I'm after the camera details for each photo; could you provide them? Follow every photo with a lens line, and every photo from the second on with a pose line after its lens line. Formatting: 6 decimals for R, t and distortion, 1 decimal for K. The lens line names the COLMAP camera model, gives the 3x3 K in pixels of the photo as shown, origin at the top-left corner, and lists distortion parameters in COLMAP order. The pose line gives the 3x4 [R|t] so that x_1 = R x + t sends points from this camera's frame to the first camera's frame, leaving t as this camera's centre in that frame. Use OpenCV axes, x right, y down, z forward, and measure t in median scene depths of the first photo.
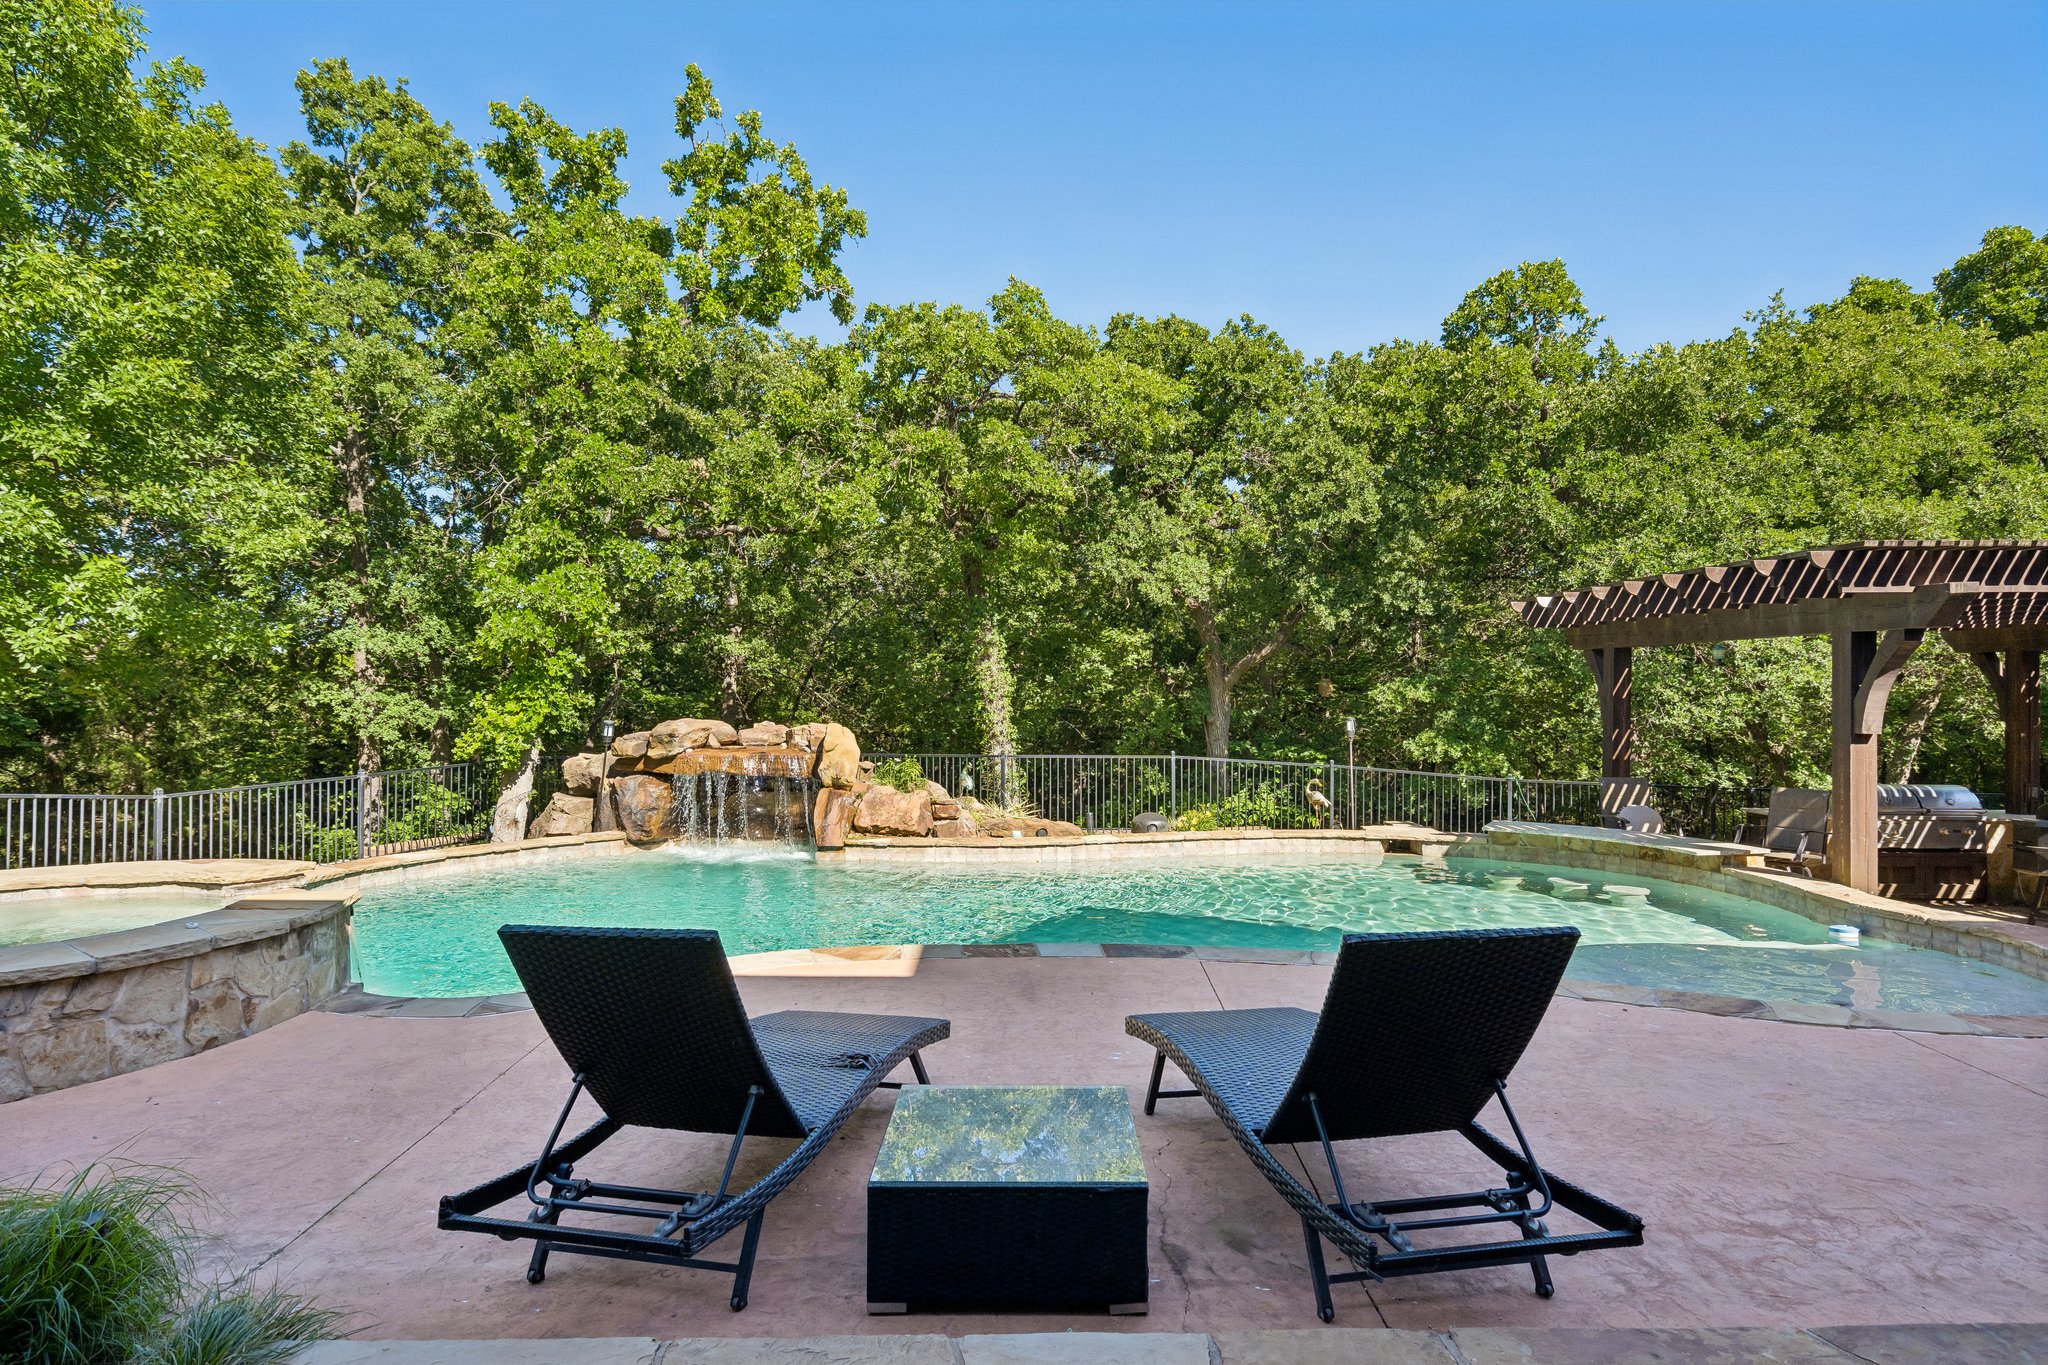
lens RADIAL K [[1127.8, 0, 1022.3], [0, 1127.8, 686.7], [0, 0, 1]] dist [0.006305, 0.000481]
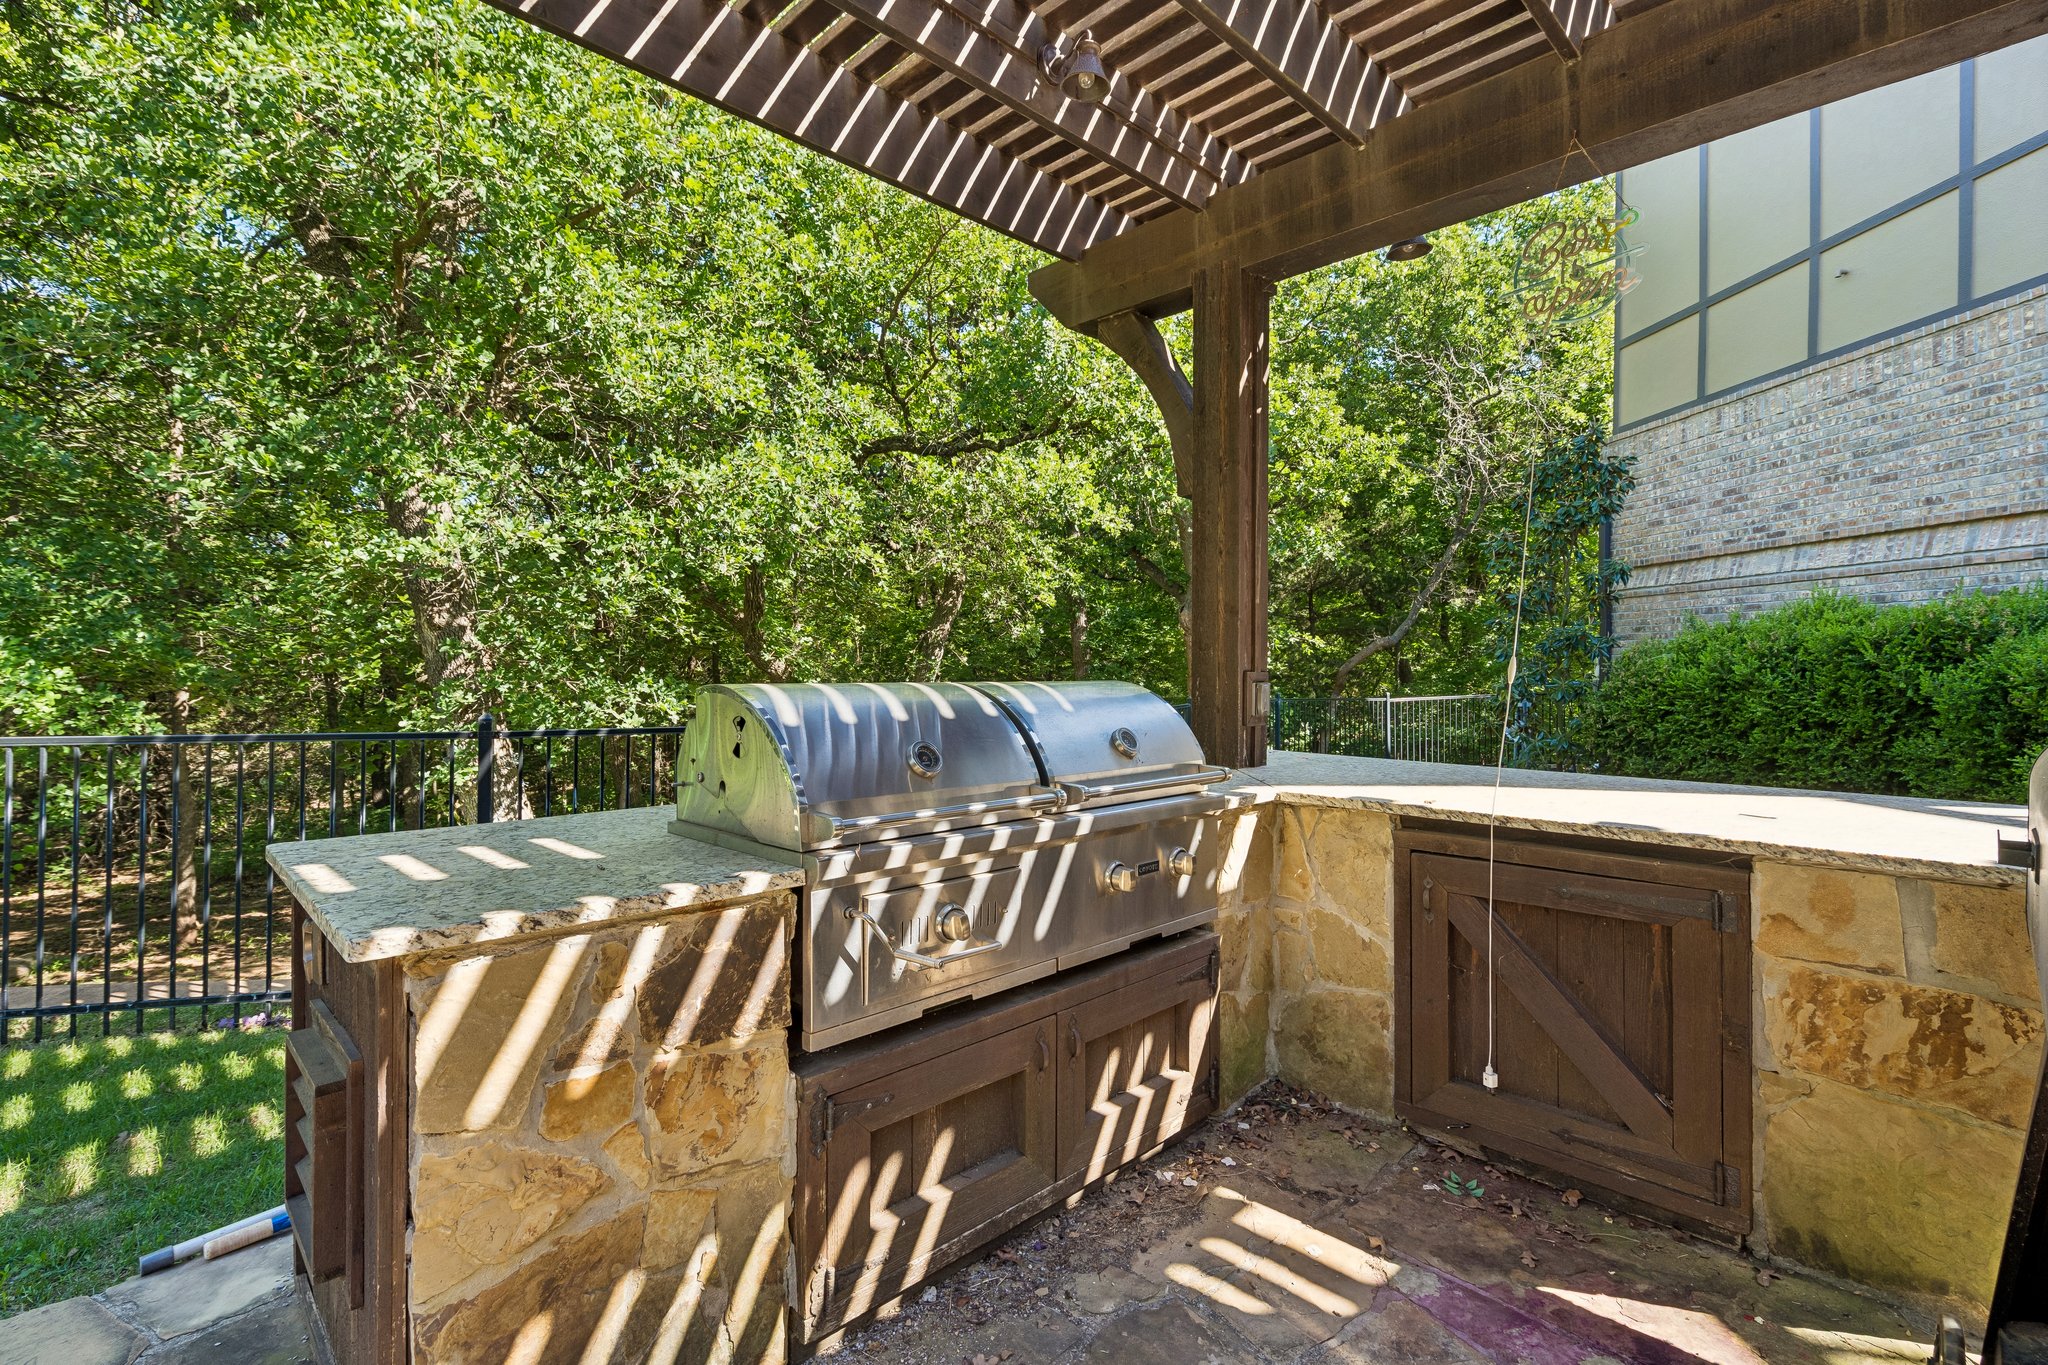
lens RADIAL K [[930.7, 0, 1025.2], [0, 930.7, 666.4], [0, 0, 1]] dist [-0.001701, 0.000425]
pose [[0.711298, -0.001050, 0.702890, 0.585100], [-0.004096, 0.999976, 0.005638, 0.073817], [-0.702878, -0.006890, 0.711277, 0.767555]]
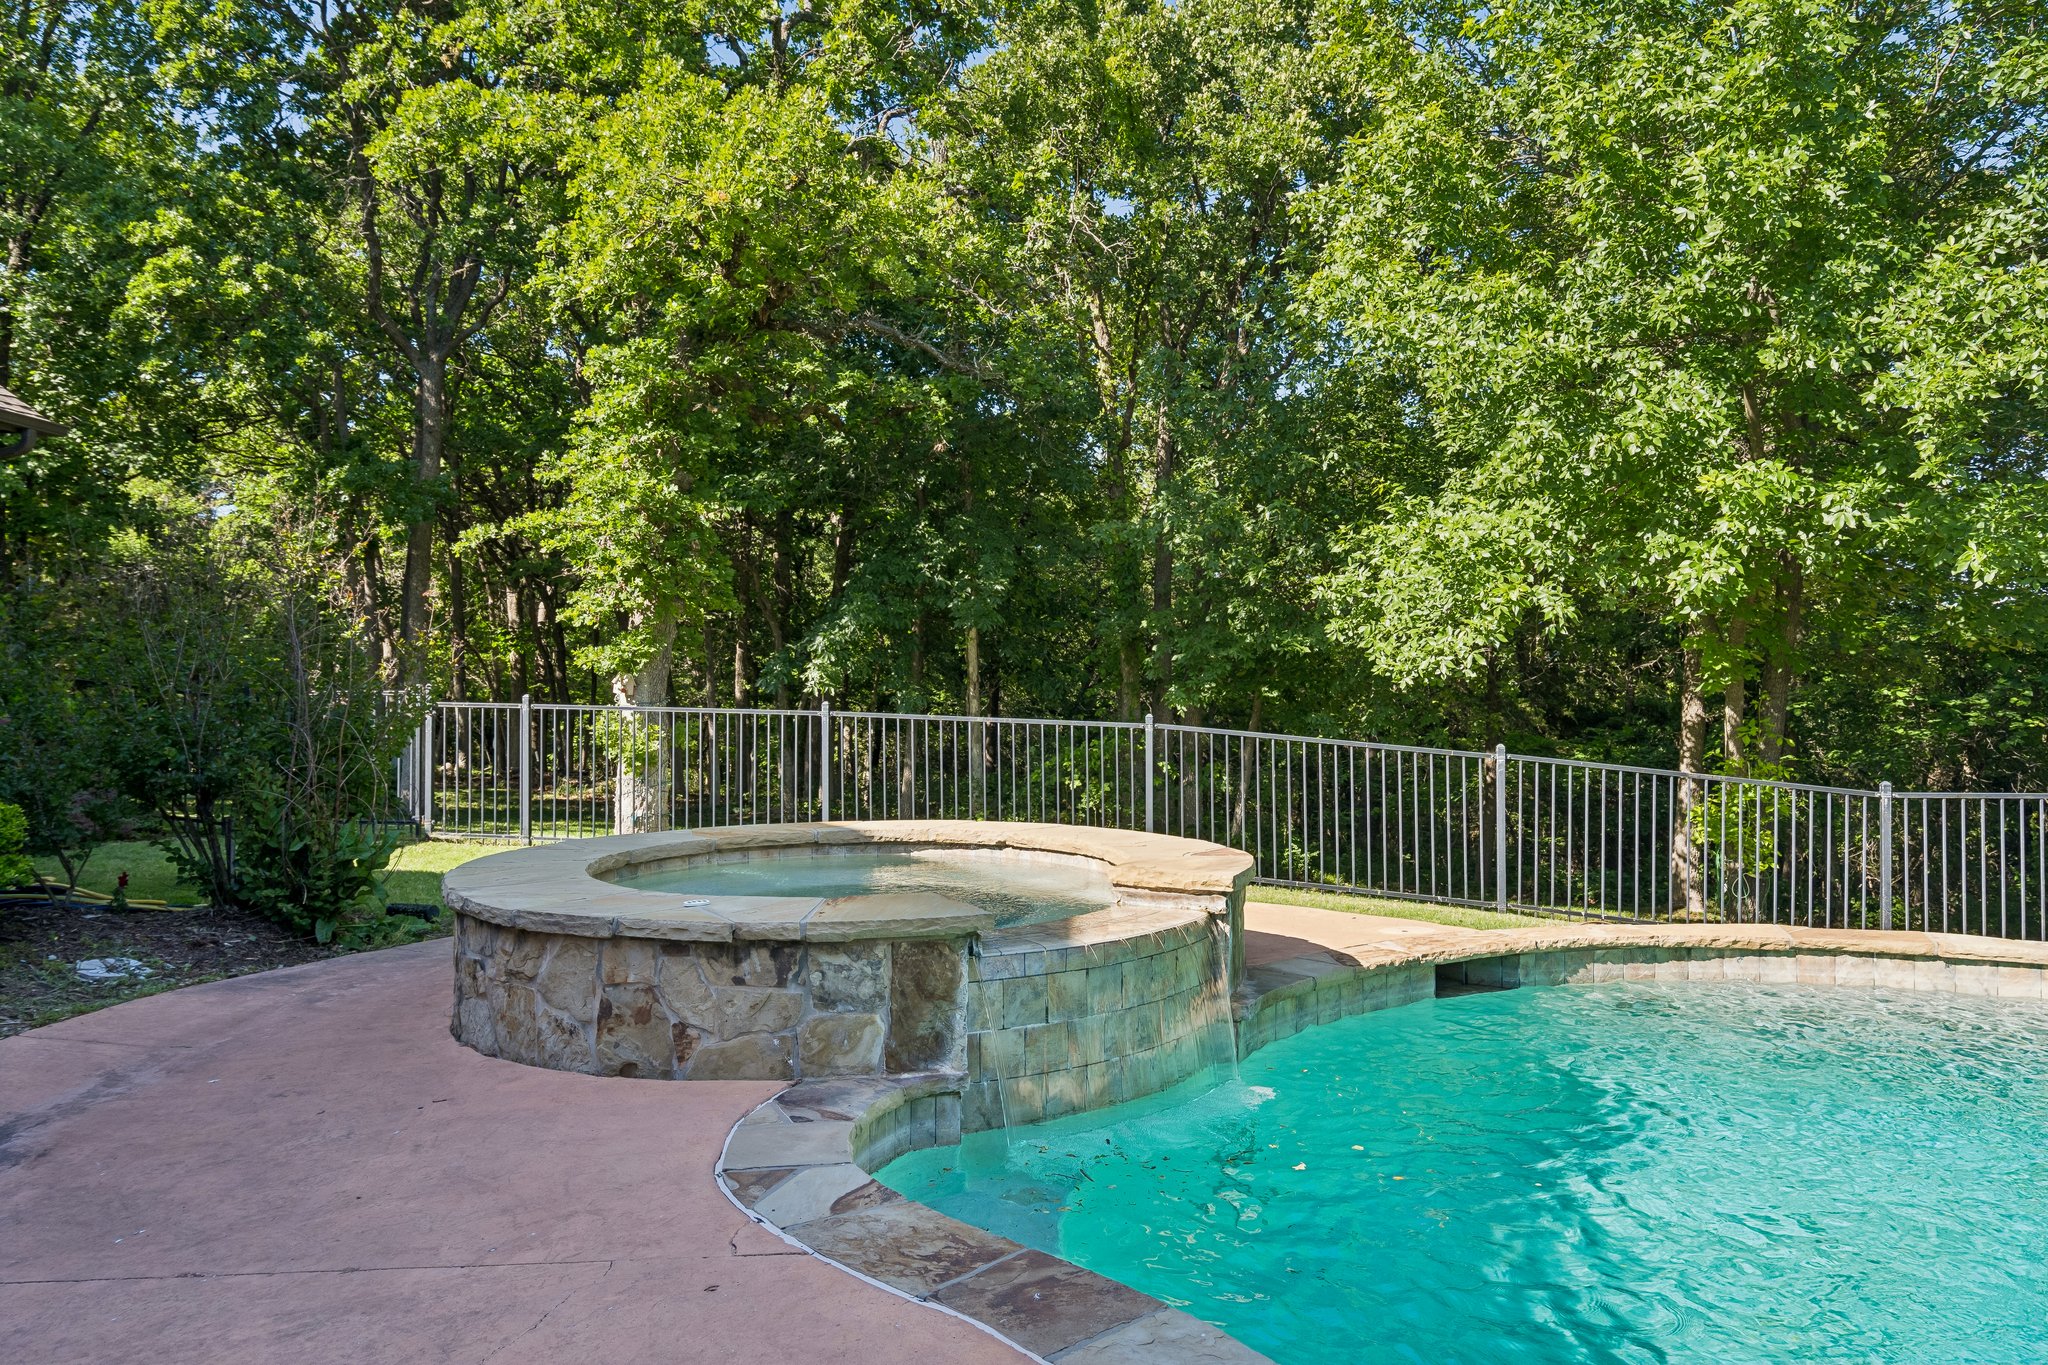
lens RADIAL K [[1464.2, 0, 1022.1], [0, 1464.2, 666.8], [0, 0, 1]] dist [0.012179, 0.002056]
pose [[-0.001851, -0.010269, -0.999946, 0.068768], [0.004665, 0.999936, -0.010278, 0.025733], [0.999987, -0.004683, -0.001803, 0.430775]]
